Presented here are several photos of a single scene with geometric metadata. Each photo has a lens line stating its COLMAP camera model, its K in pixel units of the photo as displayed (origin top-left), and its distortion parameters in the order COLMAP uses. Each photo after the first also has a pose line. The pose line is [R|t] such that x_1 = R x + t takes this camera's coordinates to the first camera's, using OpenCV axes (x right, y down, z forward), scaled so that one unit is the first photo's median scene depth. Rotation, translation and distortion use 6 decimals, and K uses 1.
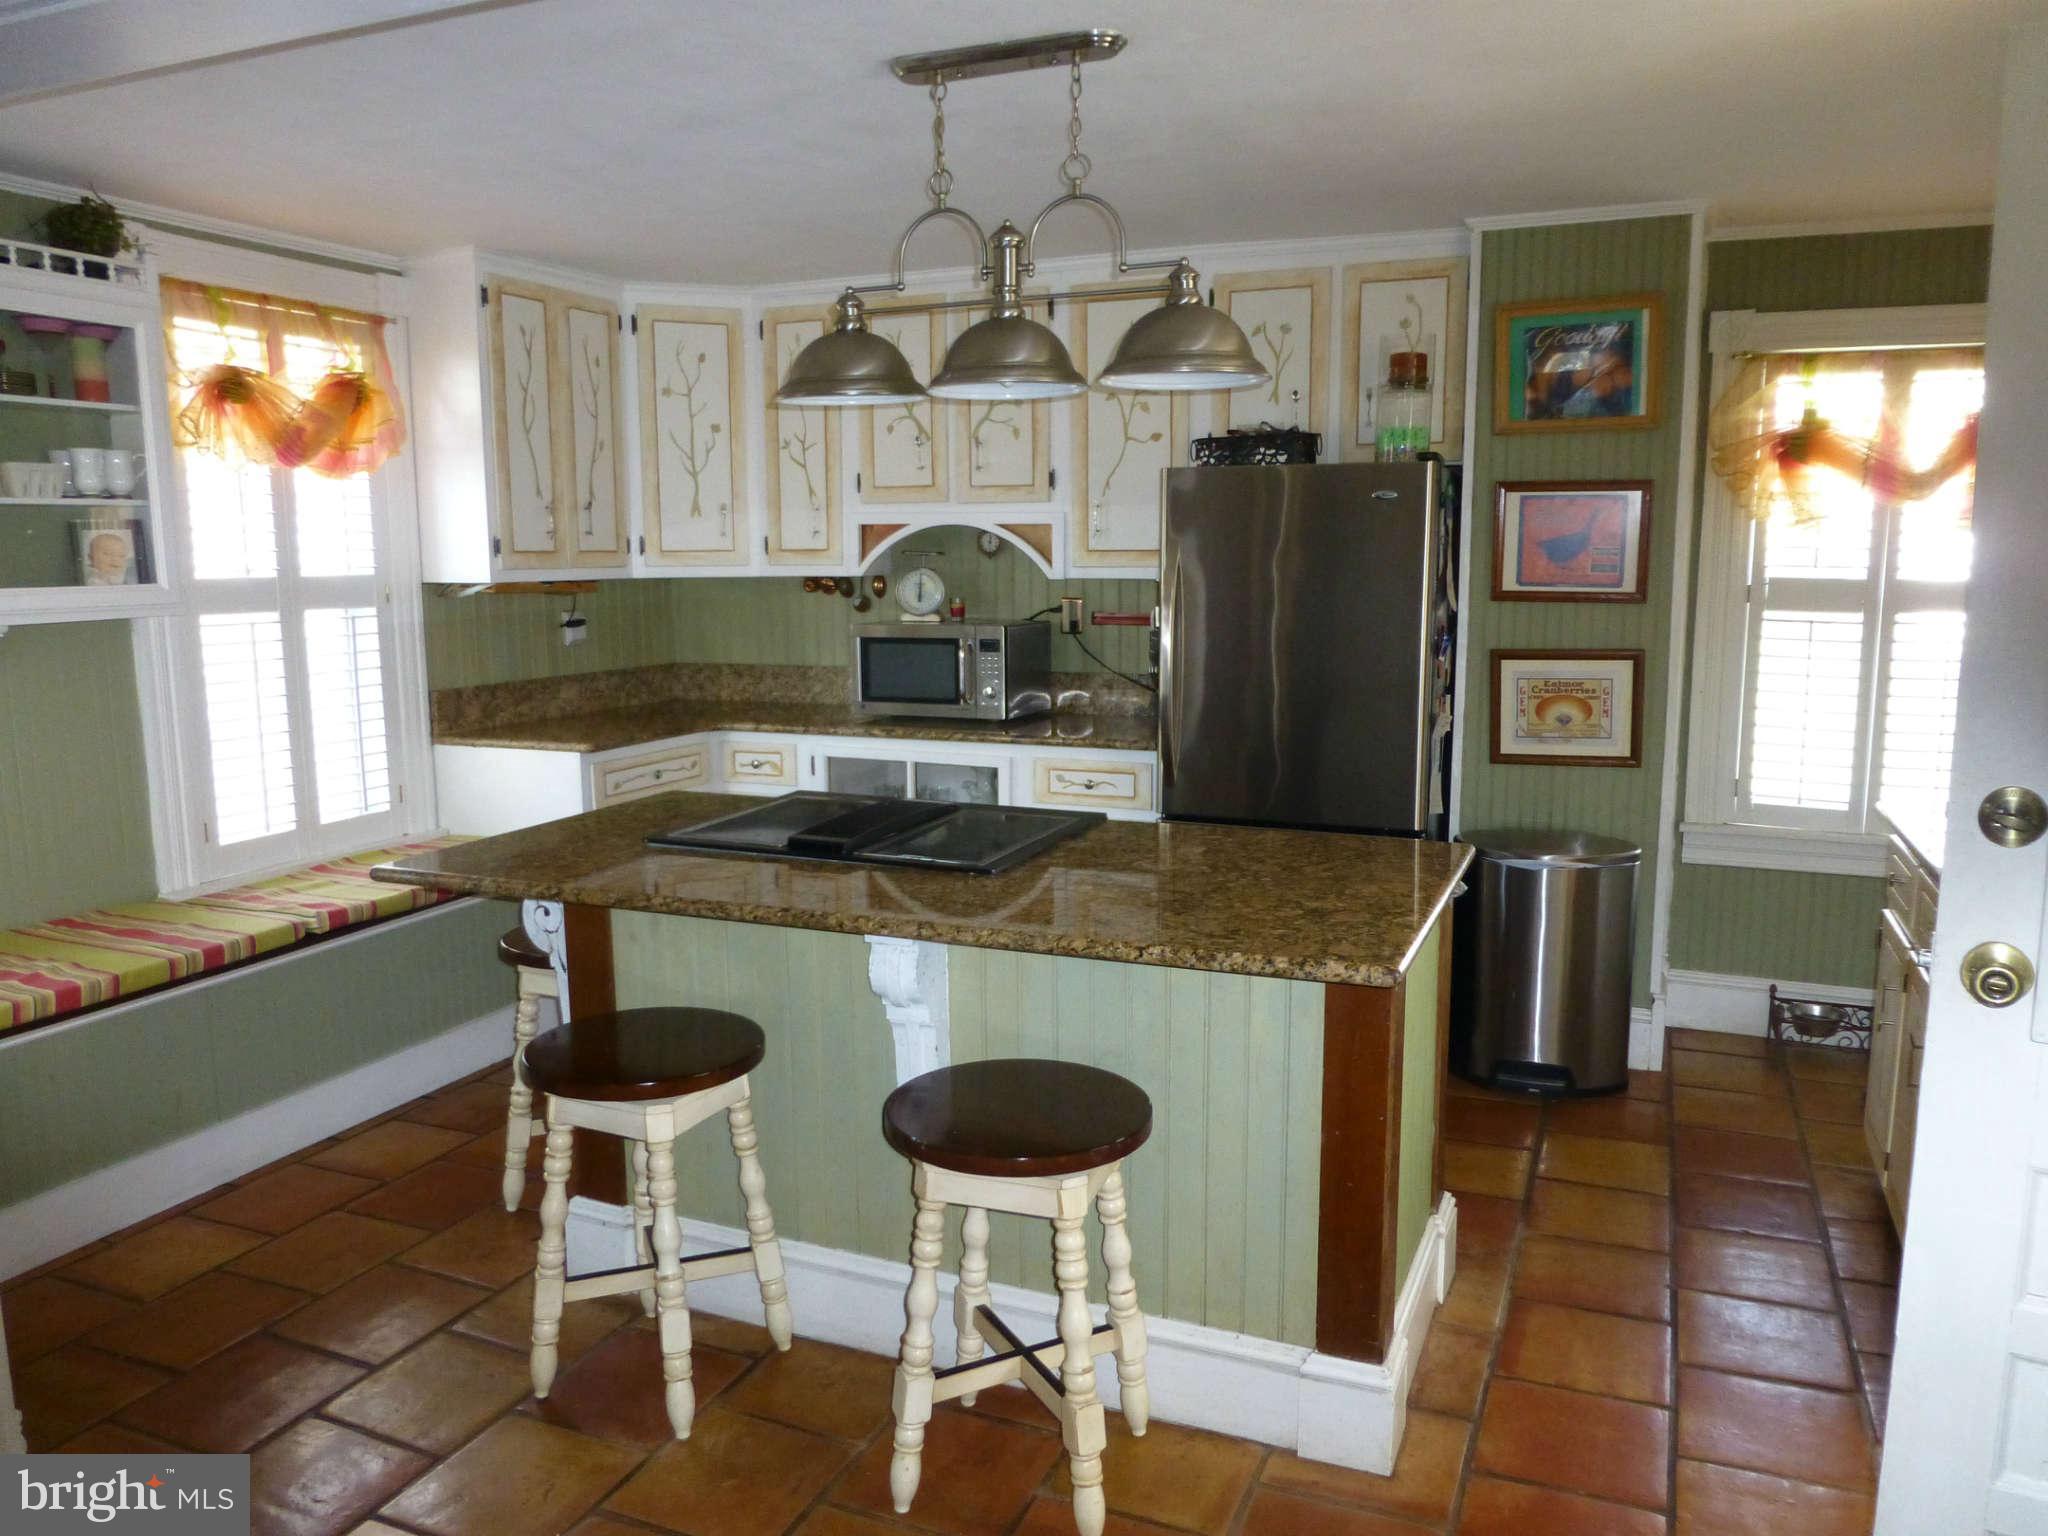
lens RADIAL K [[1491.9, 0, 1029.9], [0, 1491.9, 773.0], [0, 0, 1]] dist [-0.046479, 0.038891]
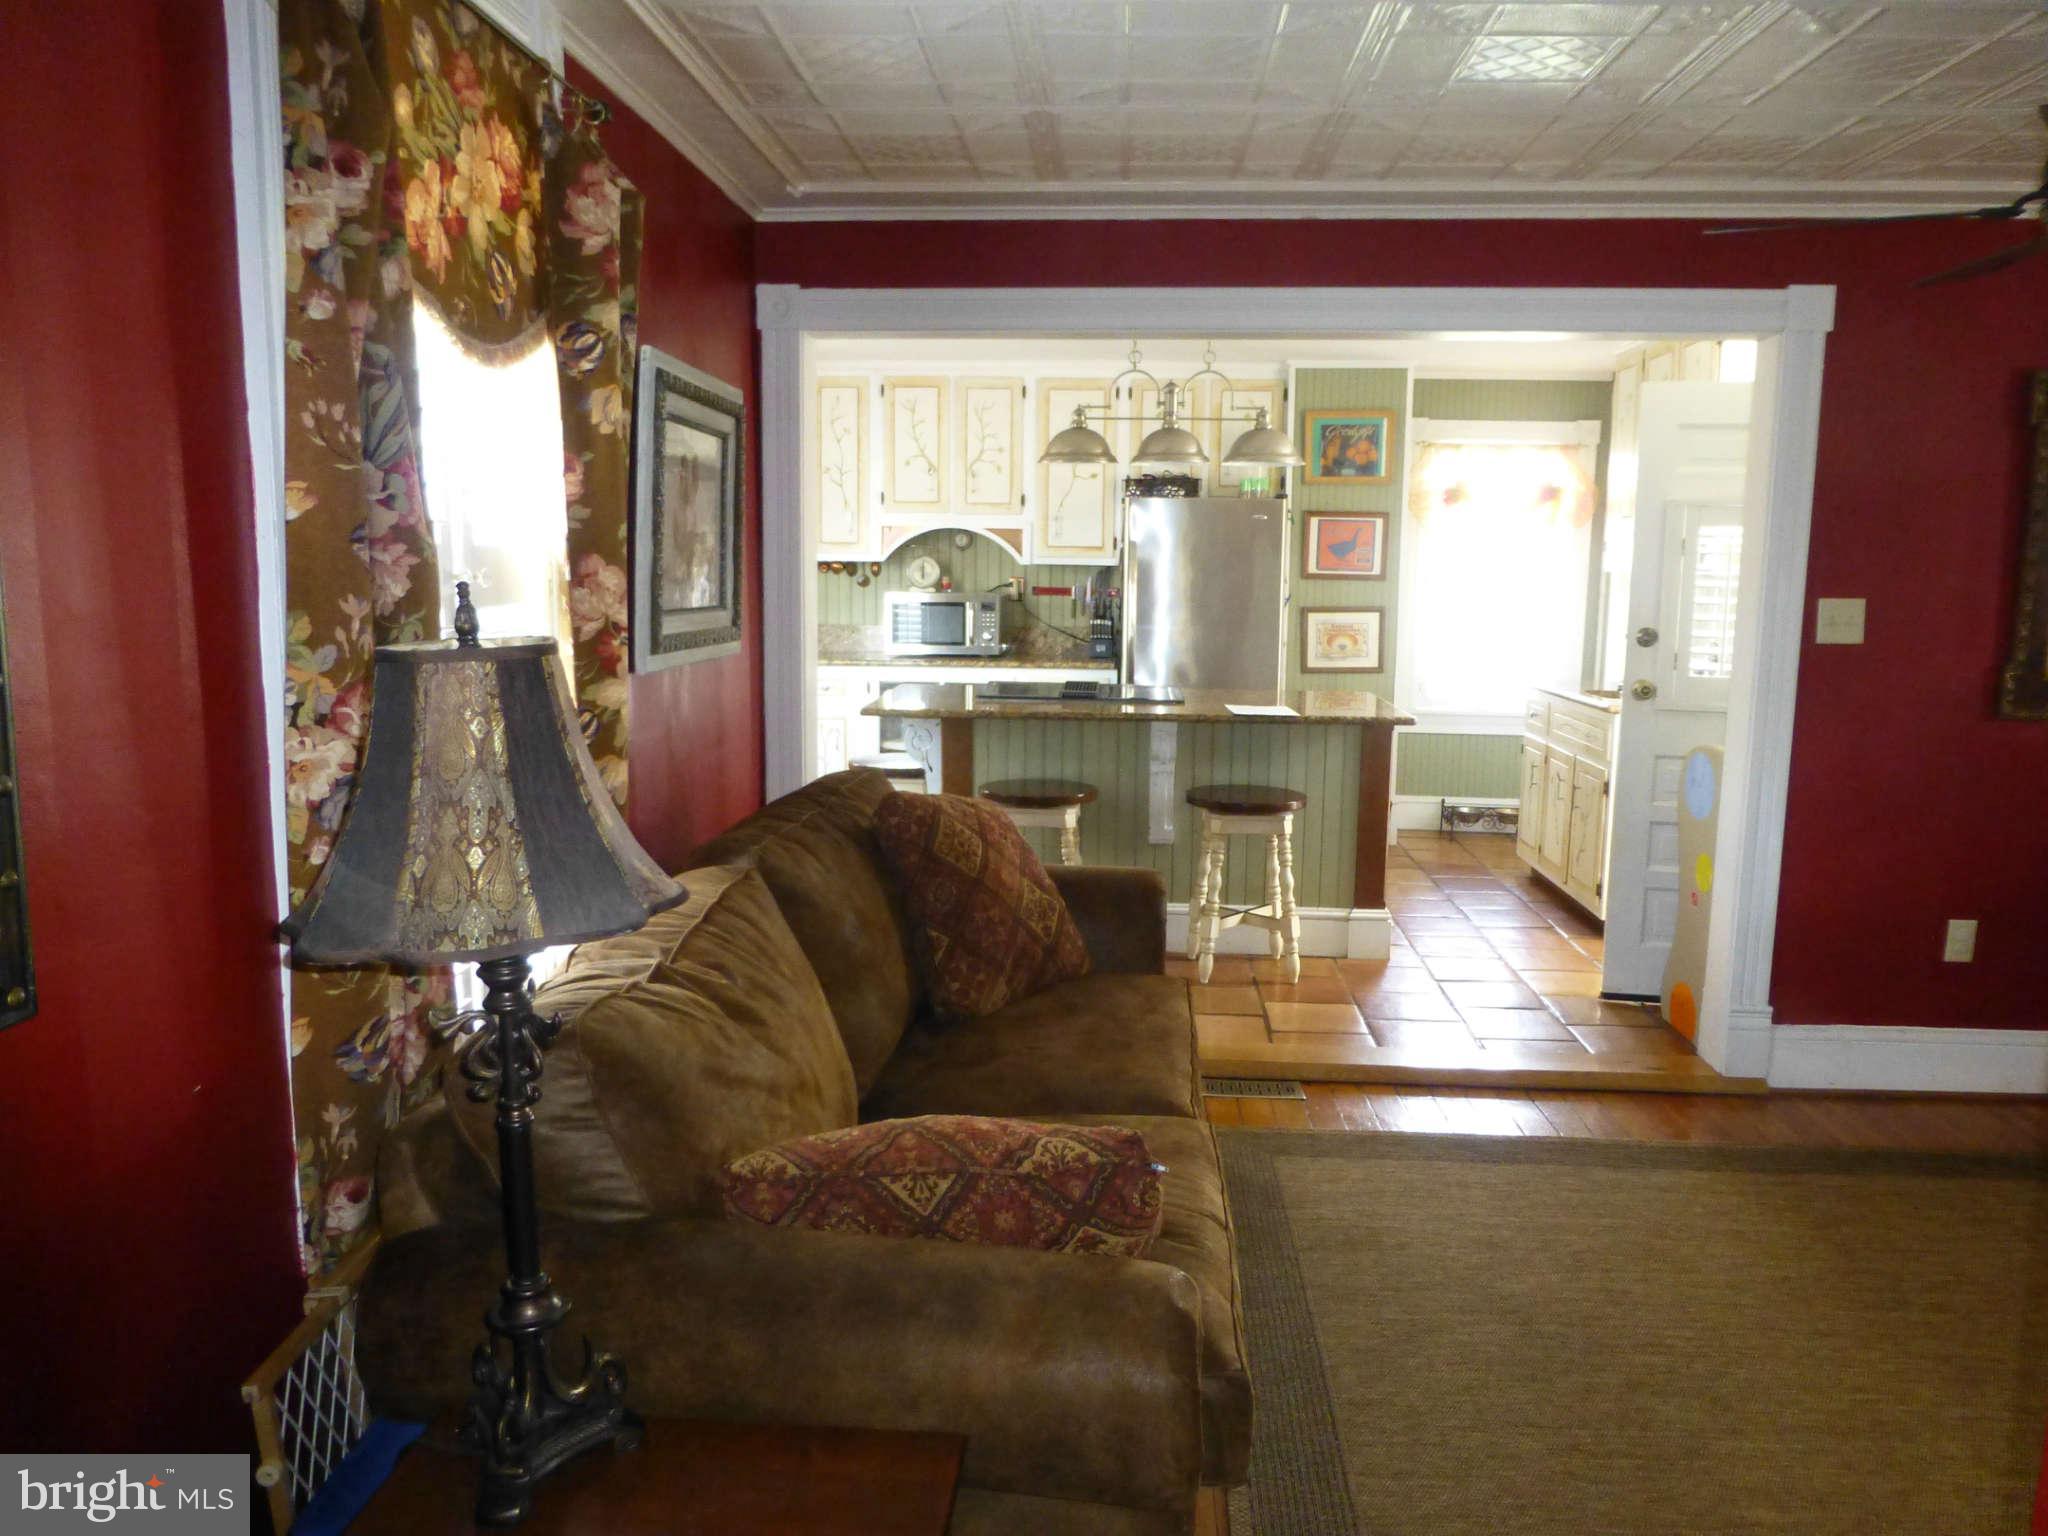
lens RADIAL K [[1491.9, 0, 1021.3], [0, 1491.9, 772.9], [0, 0, 1]] dist [-0.046479, 0.038891]
pose [[0.946038, -0.030440, 0.322623, -0.512465], [0.031563, 0.999500, 0.001751, 0.087730], [-0.322515, 0.008526, 0.946526, -0.486845]]
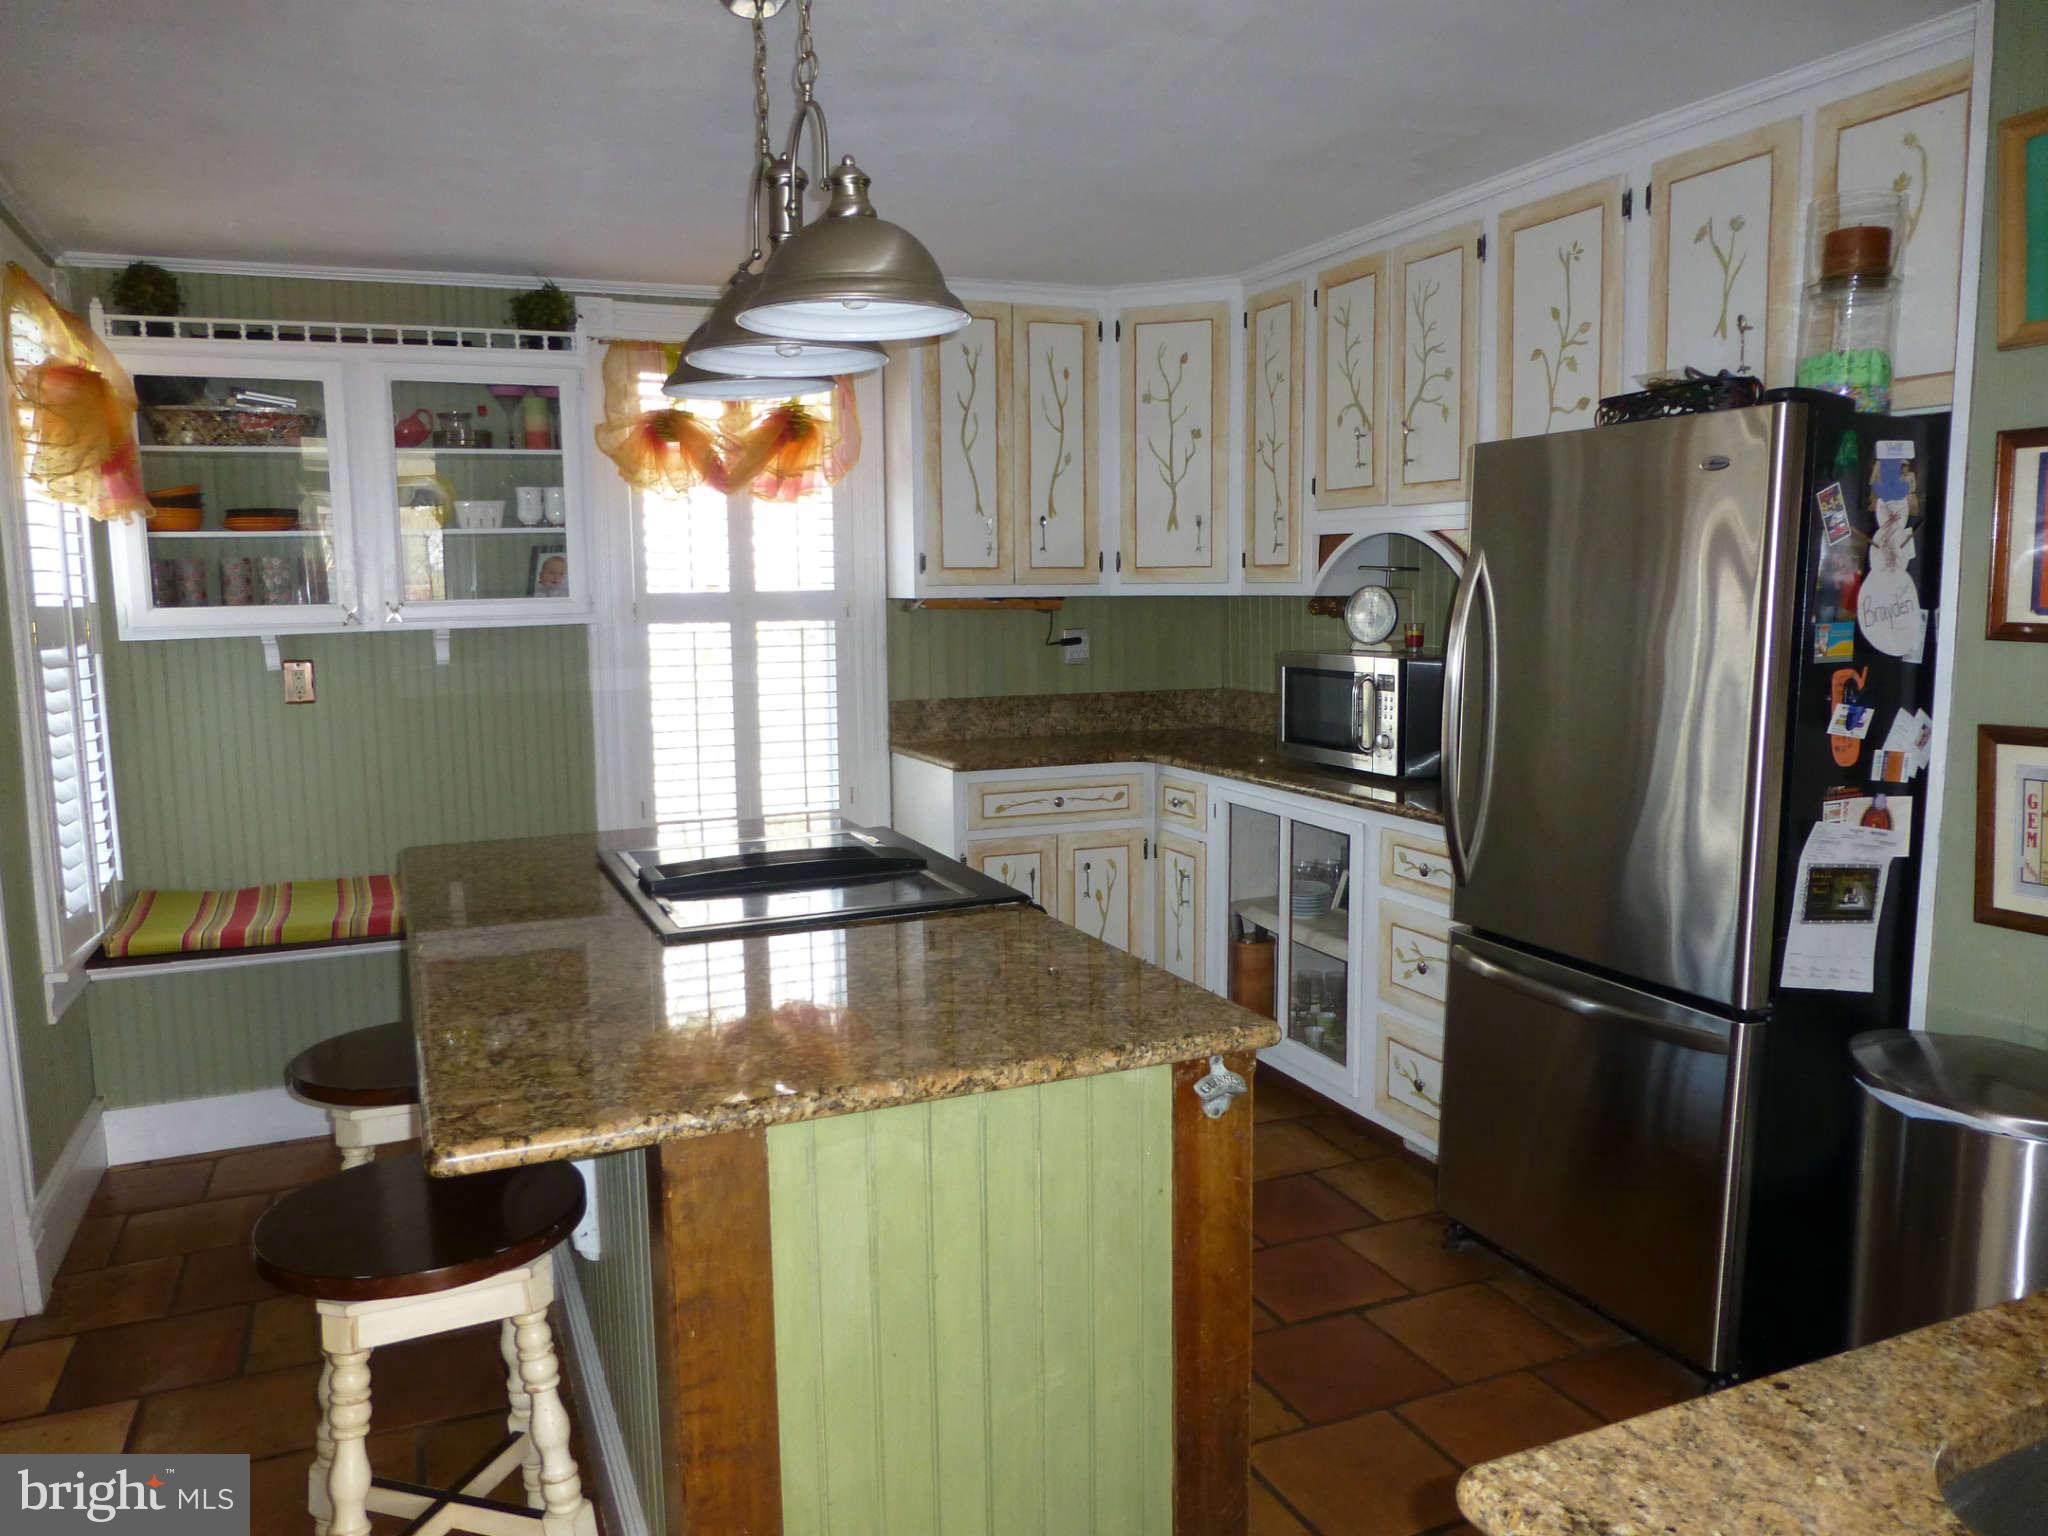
lens RADIAL K [[1491.9, 0, 1013.0], [0, 1491.9, 758.6], [0, 0, 1]] dist [-0.046479, 0.038891]
pose [[0.714648, 0.079230, -0.694982, 0.397031], [-0.096917, 0.995197, 0.013797, -0.037632], [0.692737, 0.057496, 0.718894, 0.300630]]
